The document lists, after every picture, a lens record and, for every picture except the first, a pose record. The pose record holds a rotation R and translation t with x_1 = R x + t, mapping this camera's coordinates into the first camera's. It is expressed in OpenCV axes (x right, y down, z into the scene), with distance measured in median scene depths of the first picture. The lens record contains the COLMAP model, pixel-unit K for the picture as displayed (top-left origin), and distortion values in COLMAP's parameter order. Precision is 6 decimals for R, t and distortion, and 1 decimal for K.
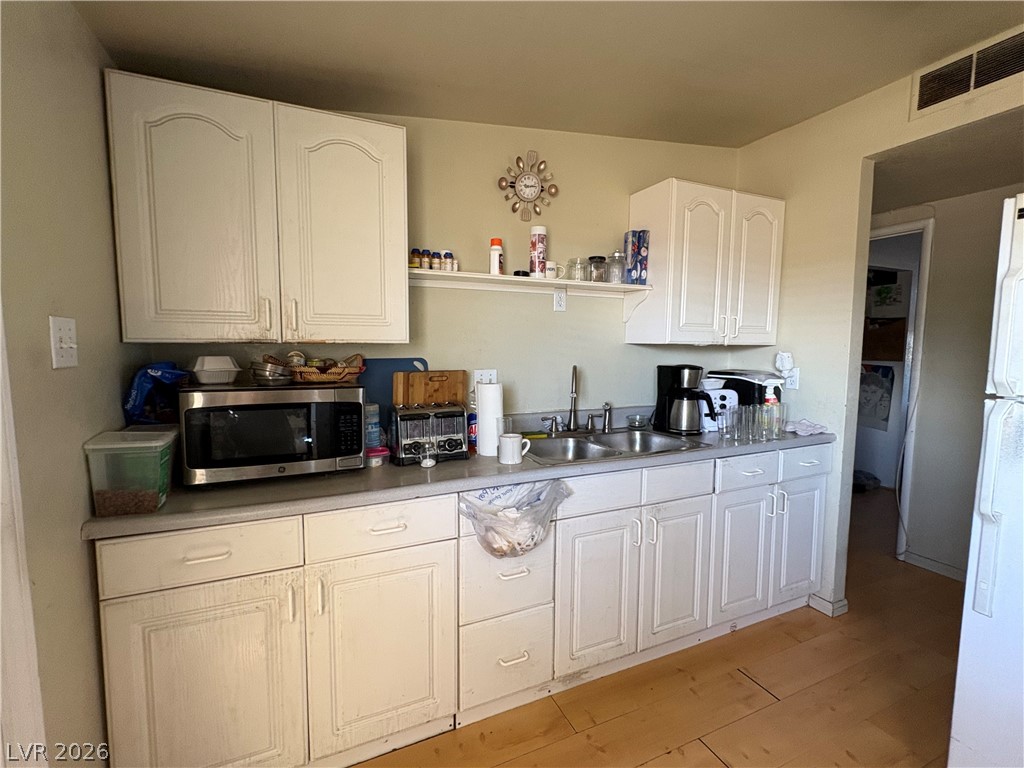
lens RADIAL K [[466.6, 0, 512.0], [0, 466.6, 384.0], [0, 0, 1]] dist [-0.002277, 0.000342]
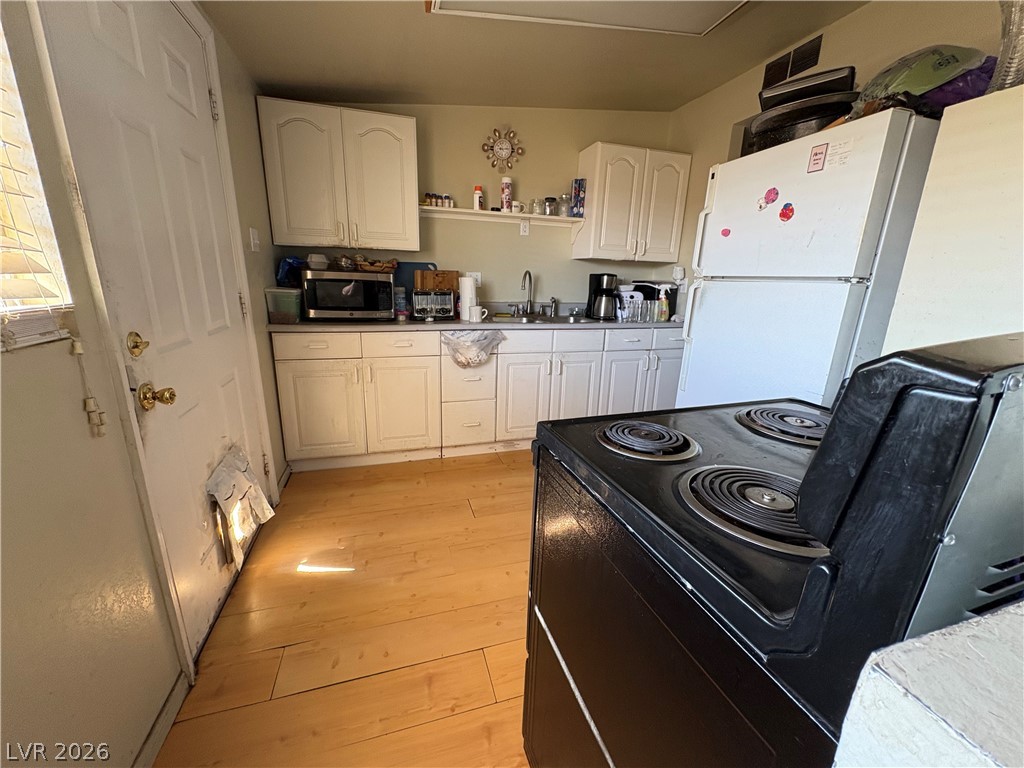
lens RADIAL K [[408.5, 0, 512.0], [0, 408.5, 384.0], [0, 0, 1]] dist [0.000221, -0.000240]
pose [[0.991246, 0.055510, -0.119790, 0.287587], [-0.034471, 0.984660, 0.171047, 0.112447], [0.127447, -0.165421, 0.977954, -0.465293]]
